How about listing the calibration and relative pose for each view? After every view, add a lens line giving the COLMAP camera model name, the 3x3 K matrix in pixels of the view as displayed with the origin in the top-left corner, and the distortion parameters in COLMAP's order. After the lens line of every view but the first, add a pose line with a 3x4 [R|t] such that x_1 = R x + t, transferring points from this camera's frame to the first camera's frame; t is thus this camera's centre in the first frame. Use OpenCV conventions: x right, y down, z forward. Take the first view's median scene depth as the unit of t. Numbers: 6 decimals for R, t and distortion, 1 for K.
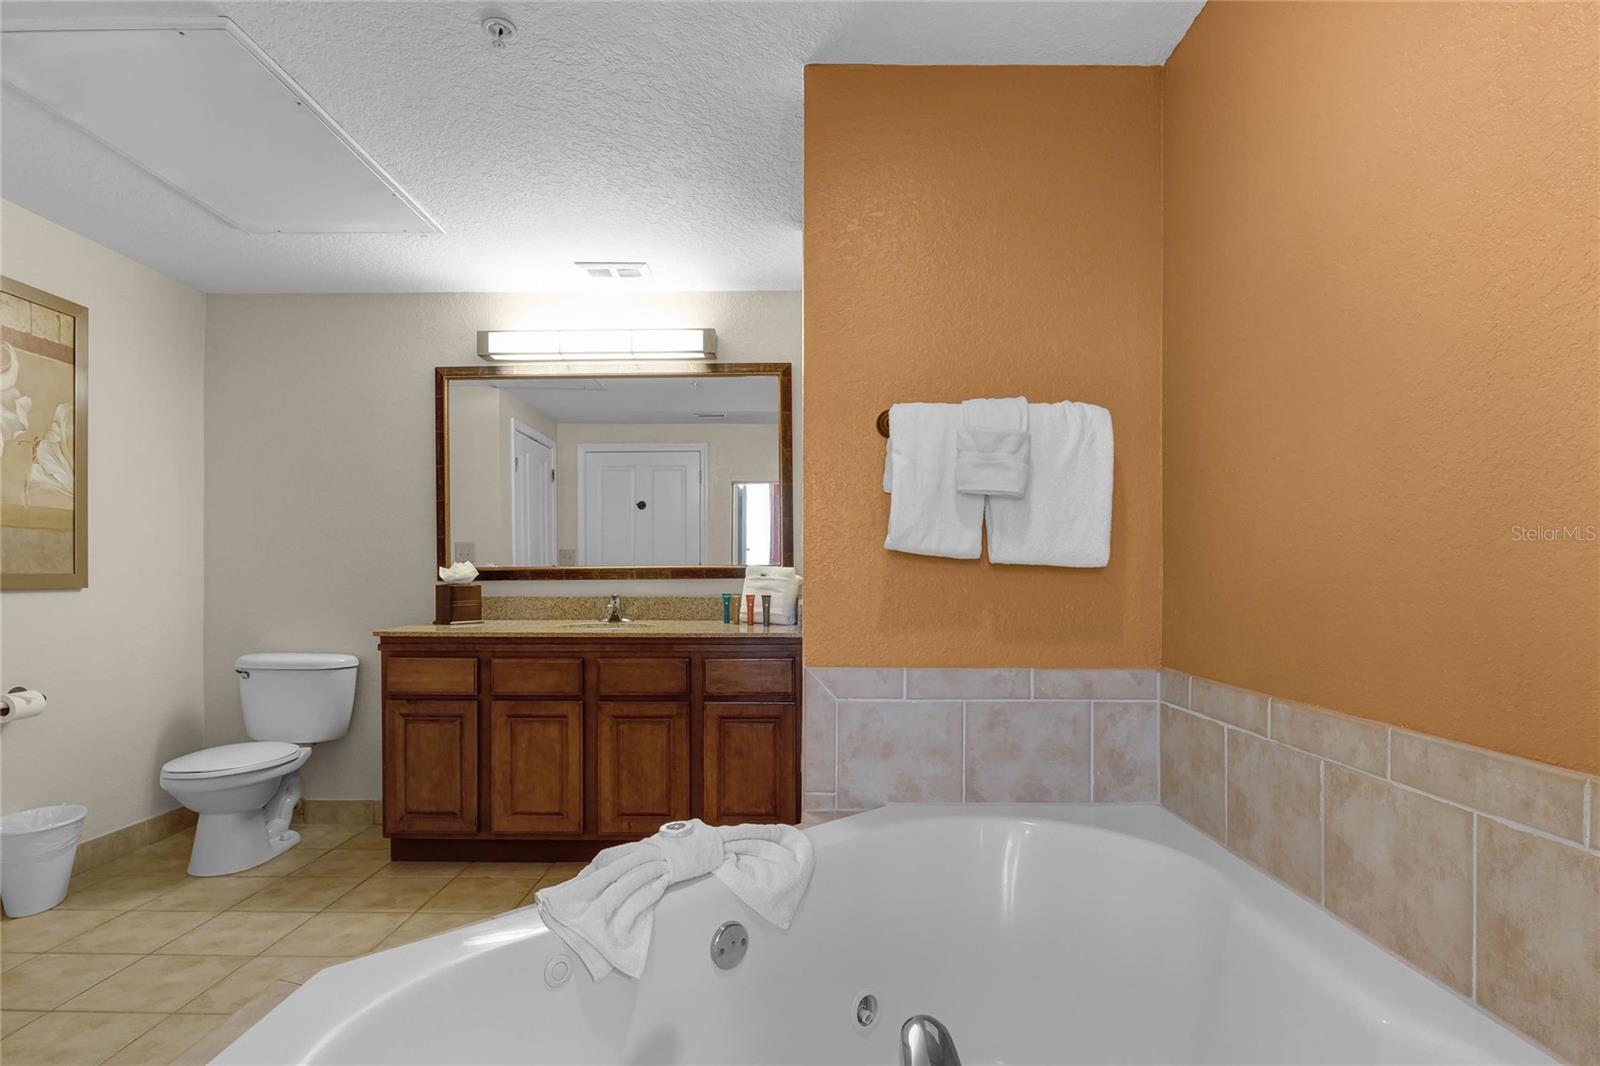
lens RADIAL K [[824.4, 0, 796.3], [0, 824.4, 586.6], [0, 0, 1]] dist [-0.009031, 0.000735]
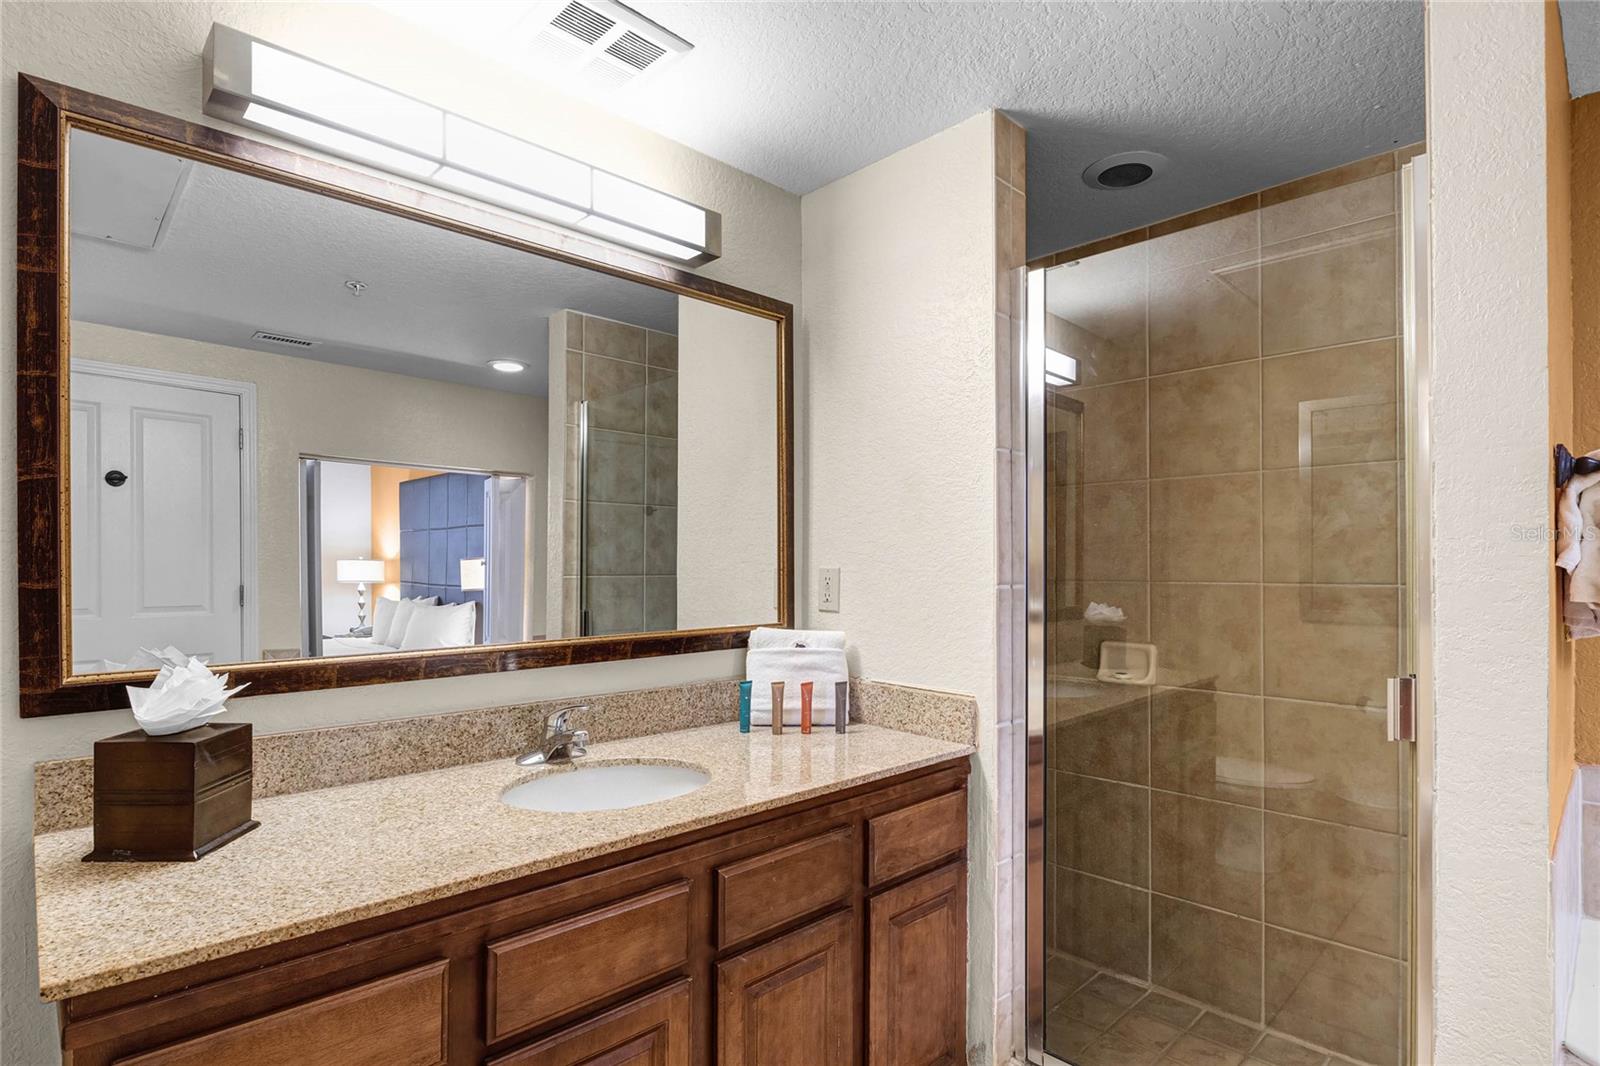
lens RADIAL K [[824.4, 0, 814.3], [0, 824.4, 569.3], [0, 0, 1]] dist [-0.009031, 0.000735]
pose [[0.701302, 0.005463, 0.712843, -0.527720], [0.001606, 0.999956, -0.009244, -0.073596], [-0.712862, 0.007628, 0.701263, 0.645467]]
